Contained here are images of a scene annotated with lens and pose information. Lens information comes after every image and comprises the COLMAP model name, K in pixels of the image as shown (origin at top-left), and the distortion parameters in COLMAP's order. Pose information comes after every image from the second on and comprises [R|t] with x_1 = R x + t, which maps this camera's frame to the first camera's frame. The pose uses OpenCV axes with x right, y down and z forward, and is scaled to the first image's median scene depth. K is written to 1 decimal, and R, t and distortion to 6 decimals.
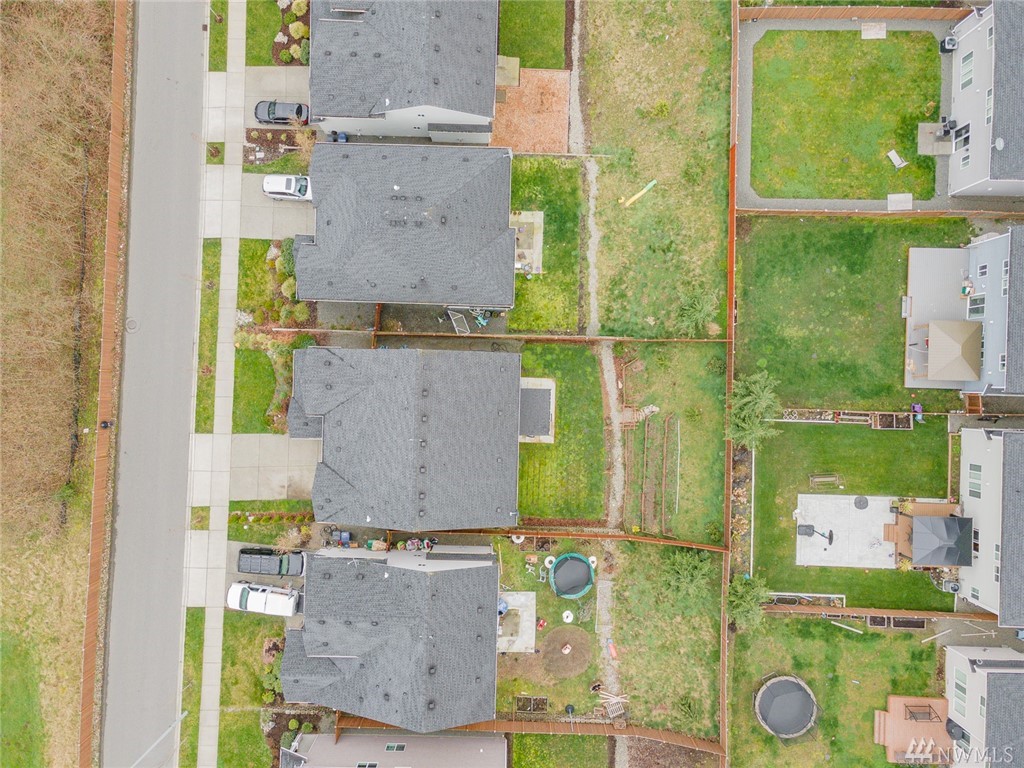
lens RADIAL K [[726.7, 0, 500.0], [0, 726.7, 383.2], [0, 0, 1]] dist [0.043262, 0.002122]
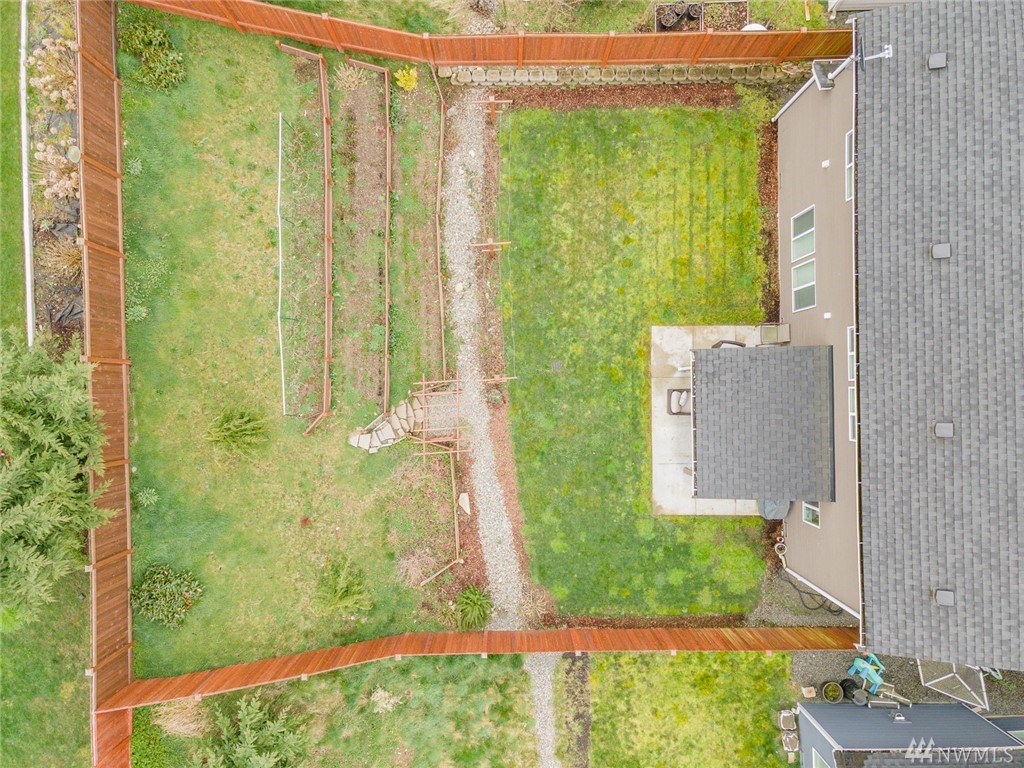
lens RADIAL K [[725.9, 0, 512.0], [0, 725.9, 384.0], [0, 0, 1]] dist [0.004464, 0.002093]
pose [[-0.999146, 0.038696, 0.014488, 0.135964], [-0.038482, -0.999150, 0.014776, 0.052804], [0.015047, 0.014206, 0.999786, 0.657089]]
